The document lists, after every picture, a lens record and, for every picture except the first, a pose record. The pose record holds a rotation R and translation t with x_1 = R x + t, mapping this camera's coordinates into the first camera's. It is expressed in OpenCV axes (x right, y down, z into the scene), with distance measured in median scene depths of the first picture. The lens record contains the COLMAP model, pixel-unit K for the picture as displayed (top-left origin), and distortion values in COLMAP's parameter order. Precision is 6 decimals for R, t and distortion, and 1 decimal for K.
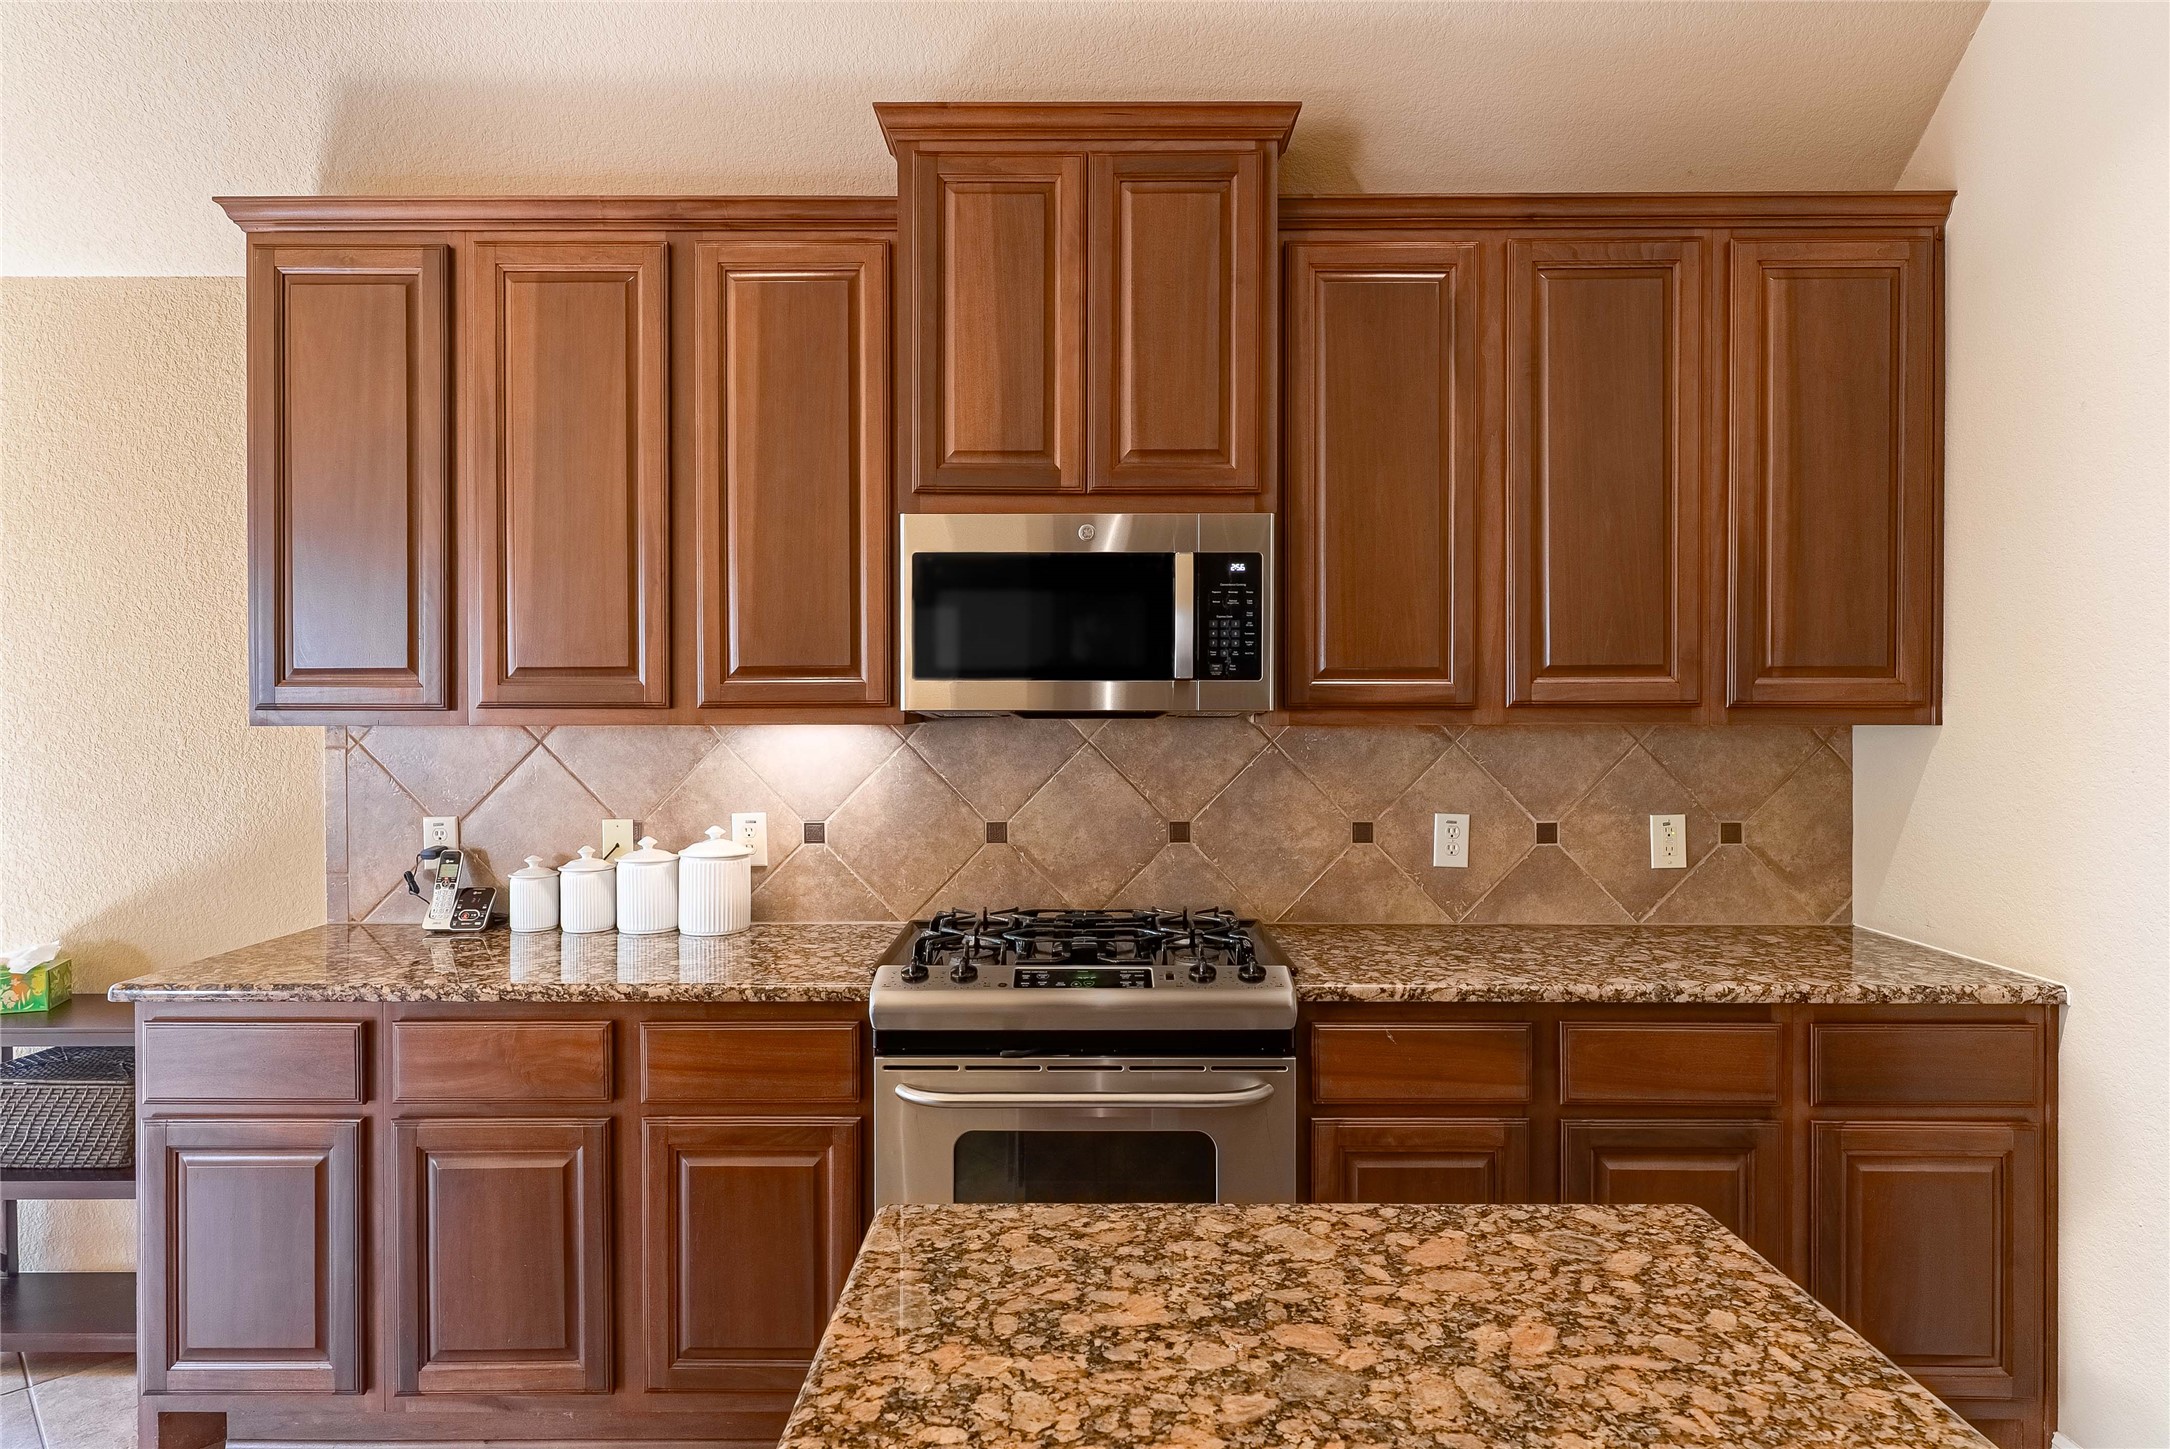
lens RADIAL K [[1266.2, 0, 1087.0], [0, 1266.2, 726.1], [0, 0, 1]] dist [-0.003954, -0.000114]
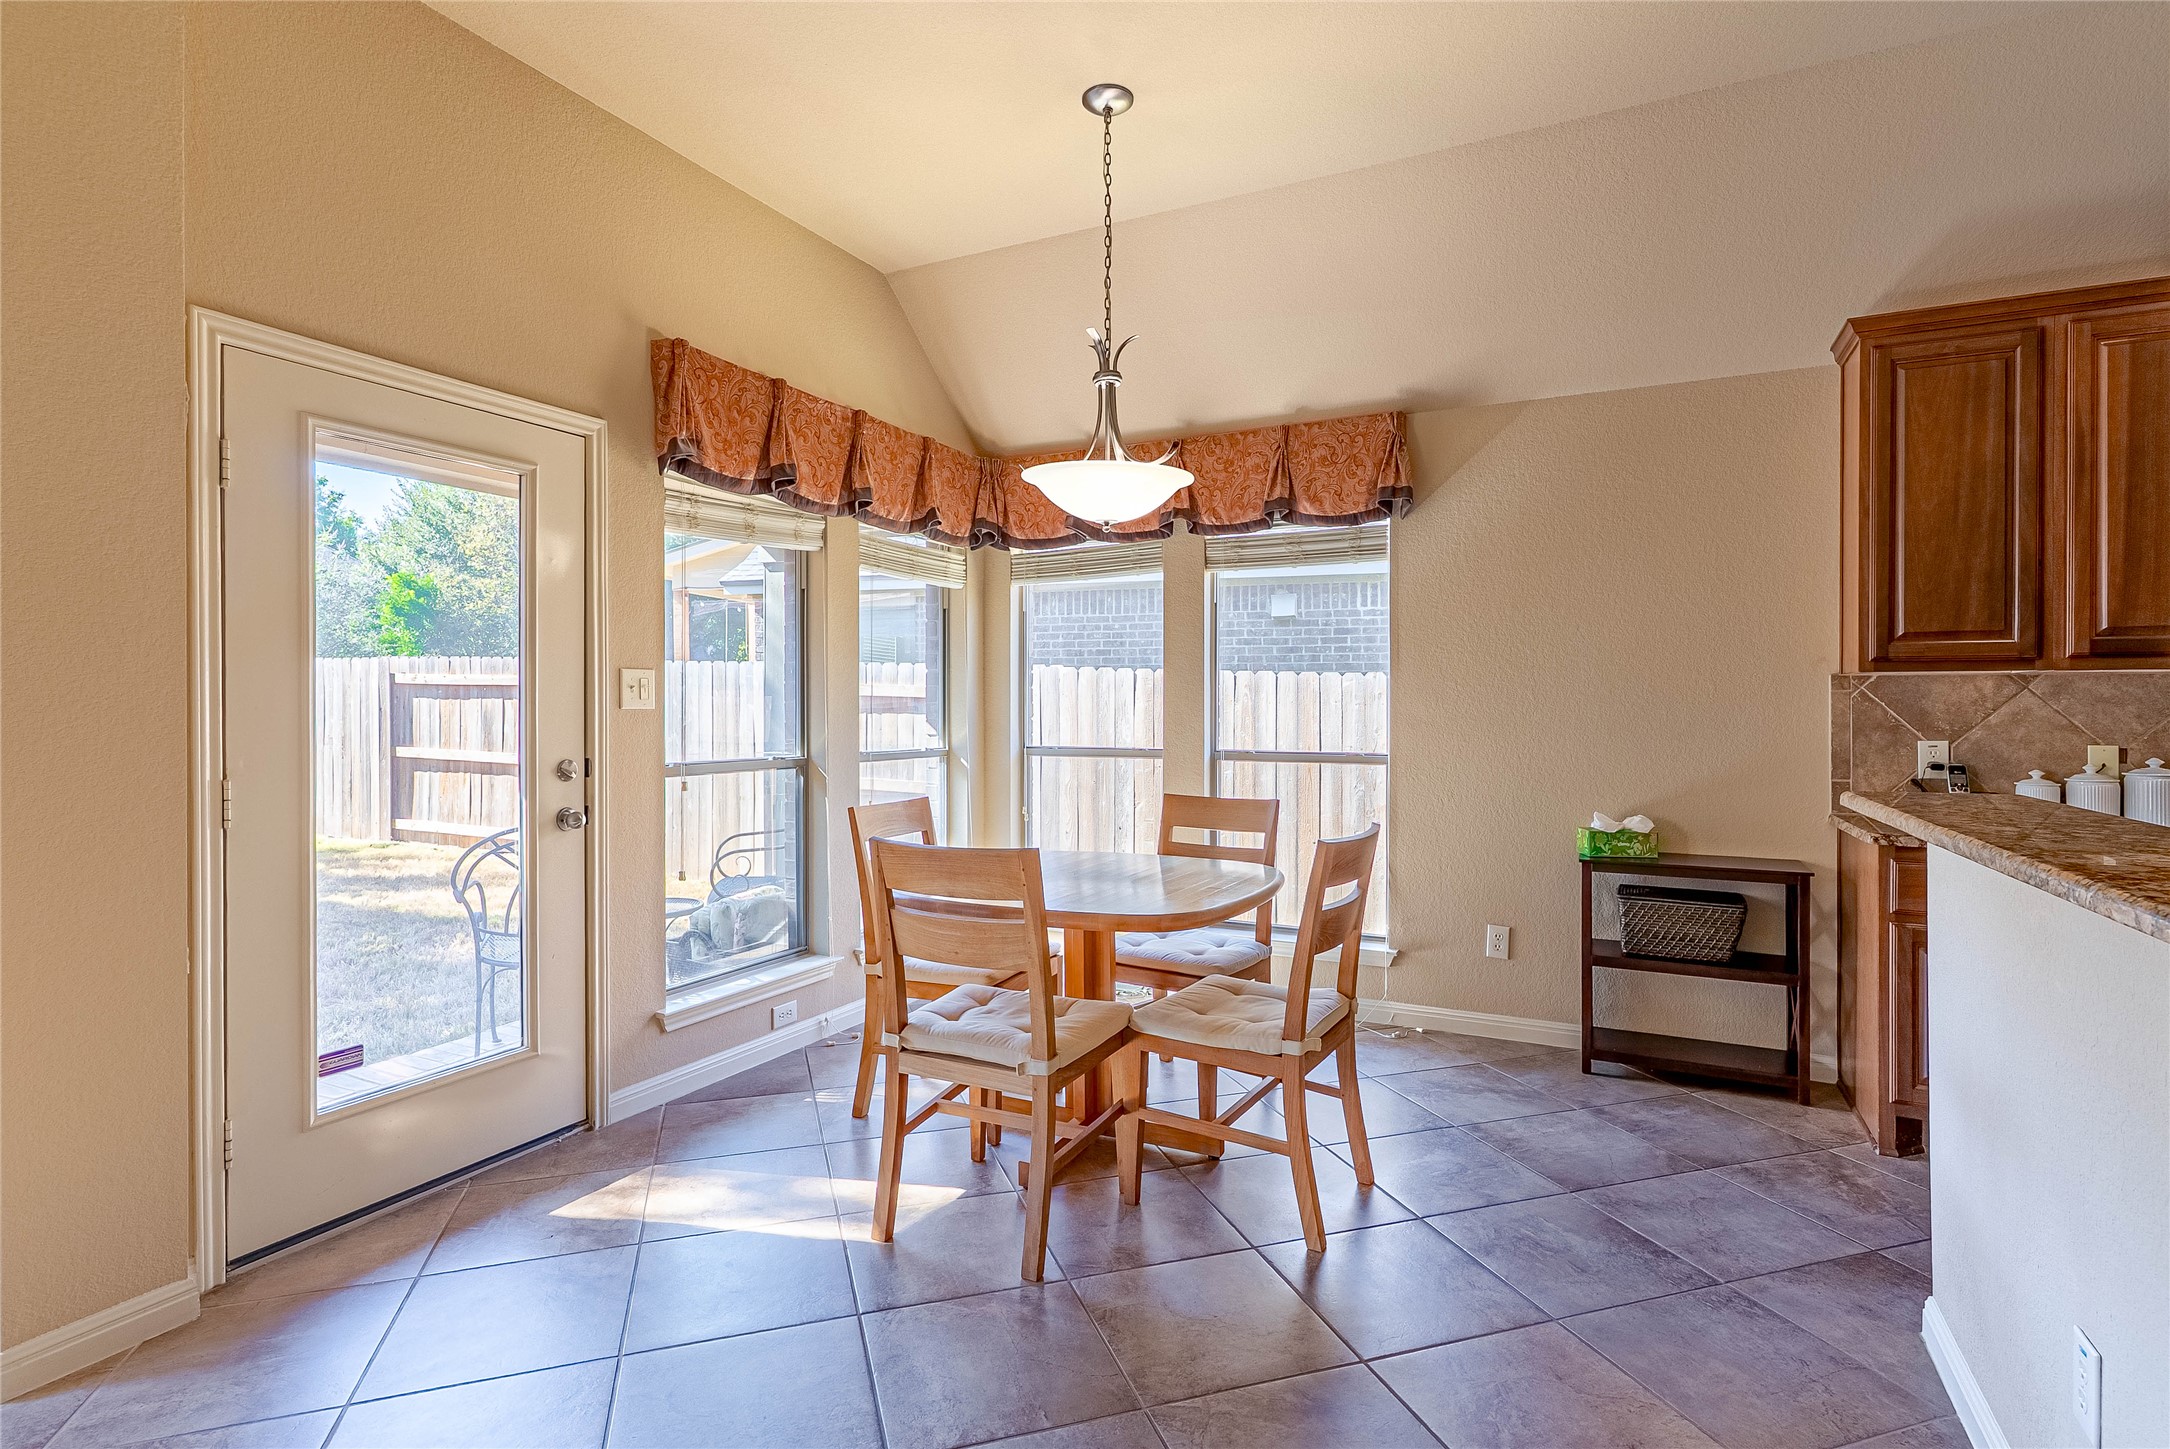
lens RADIAL K [[1071.1, 0, 1081.7], [0, 1071.1, 704.2], [0, 0, 1]] dist [0.002764, 0.000404]
pose [[0.881369, 0.002558, -0.472422, -1.608238], [0.003622, 0.999919, 0.012172, 0.027970], [0.472415, -0.012440, 0.881289, -0.991003]]
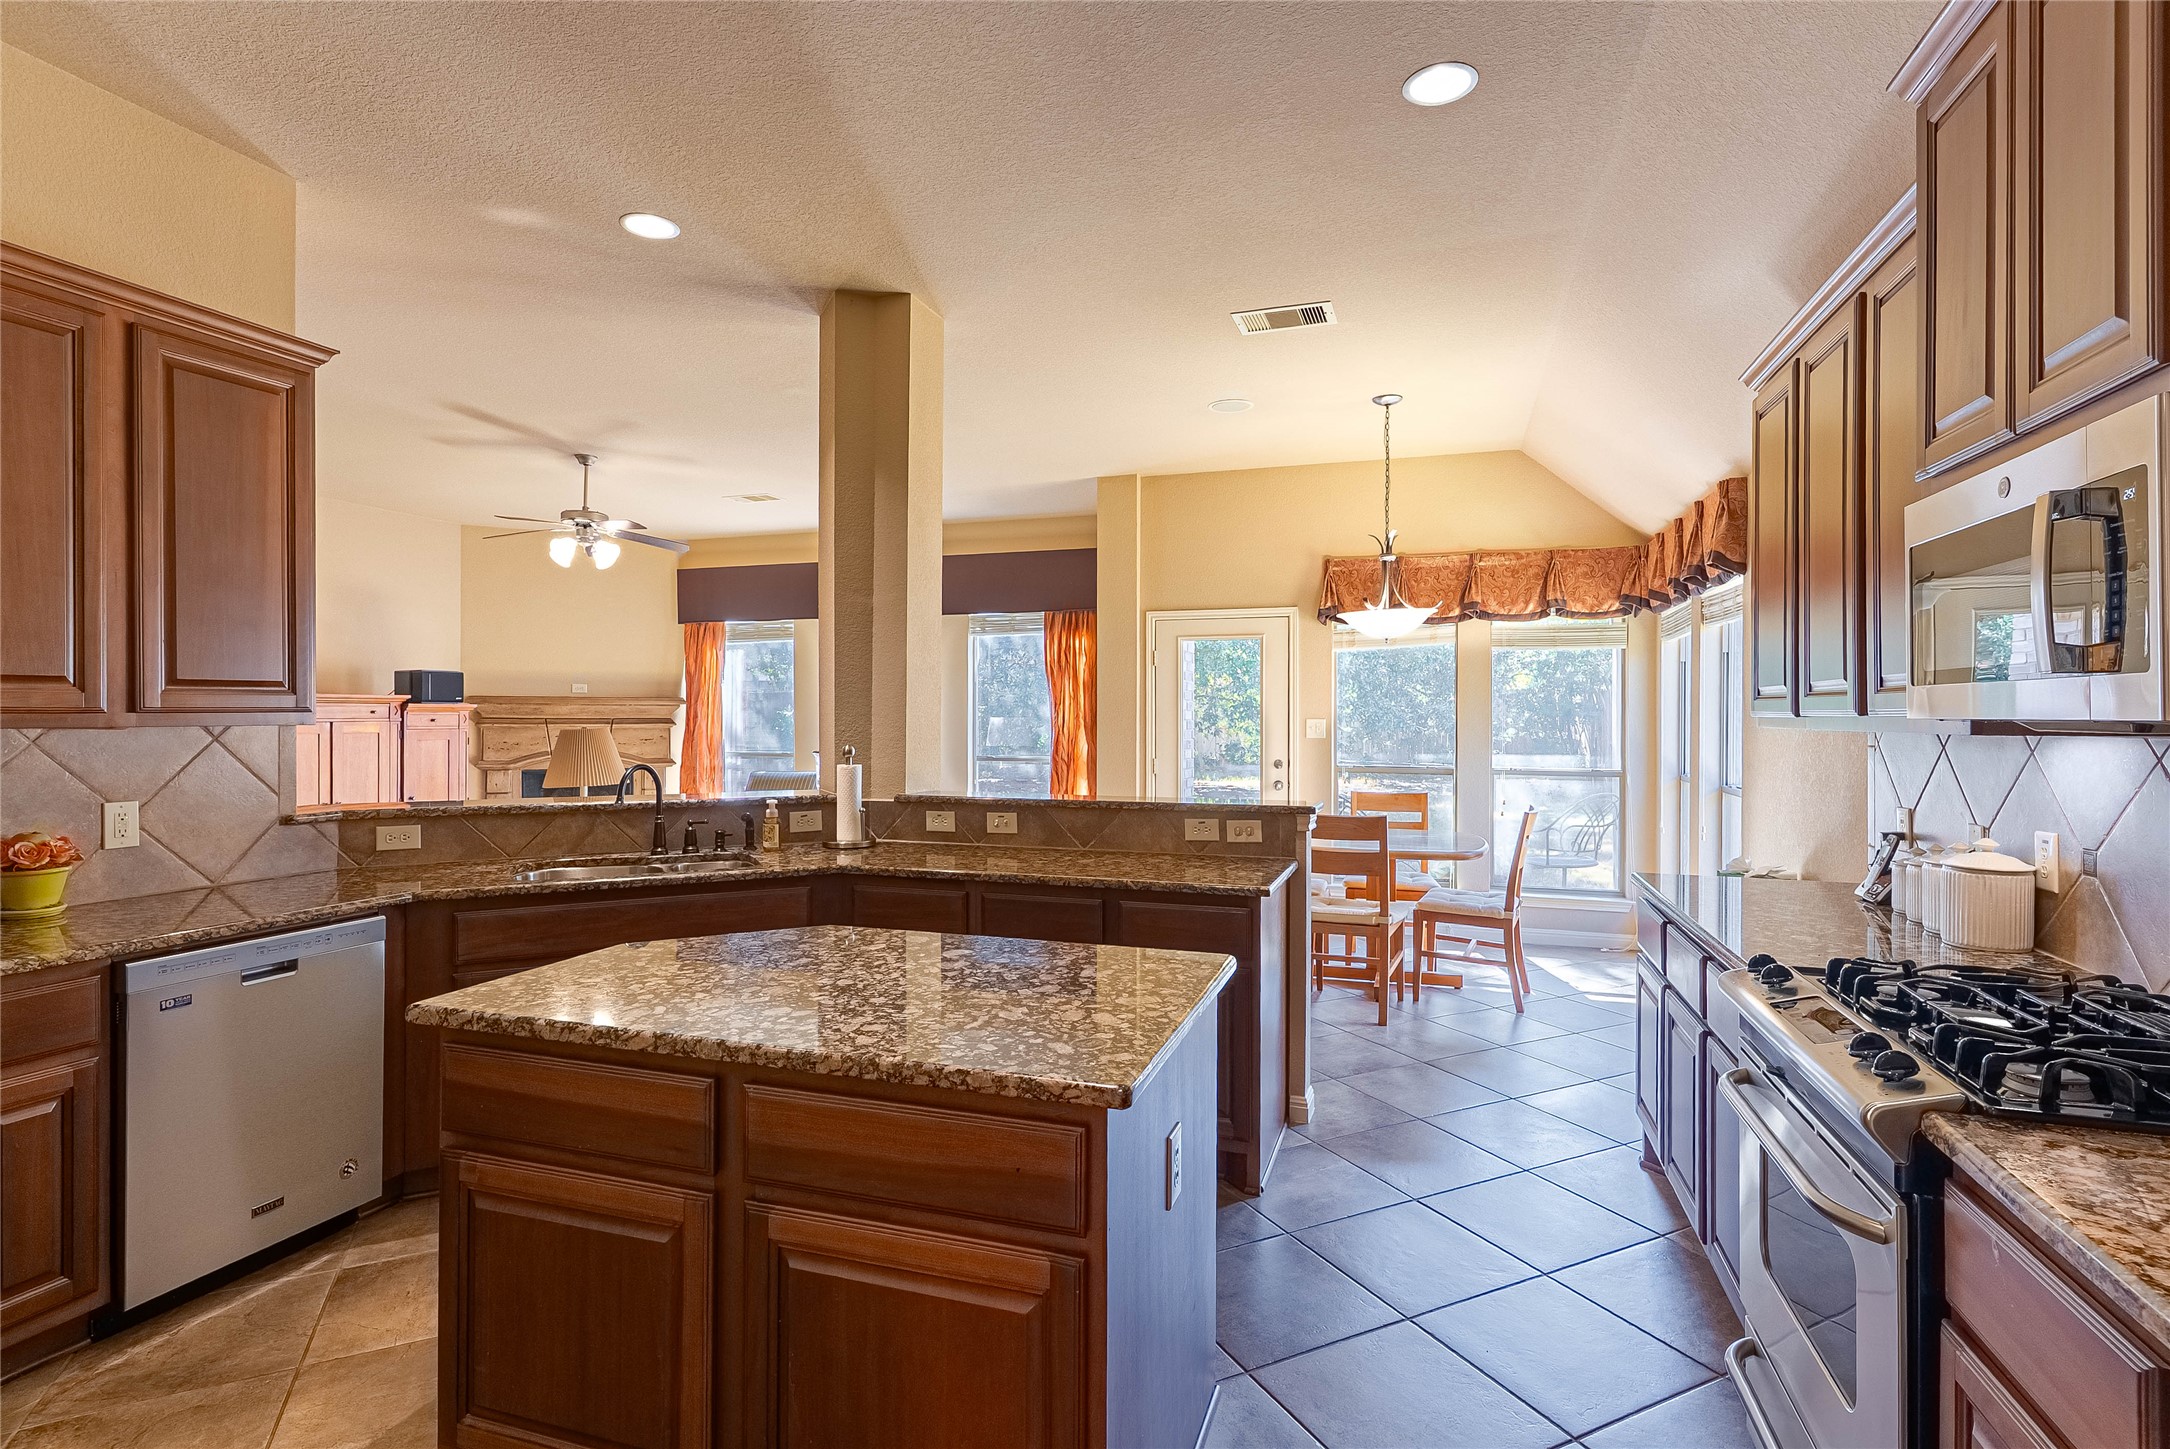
lens RADIAL K [[1071.1, 0, 1085.5], [0, 1071.1, 720.5], [0, 0, 1]] dist [0.002764, 0.000404]
pose [[-0.331338, -0.001989, -0.943510, 1.738800], [-0.010614, 0.999942, 0.001619, -0.014076], [0.943452, 0.010551, -0.331340, 1.478148]]
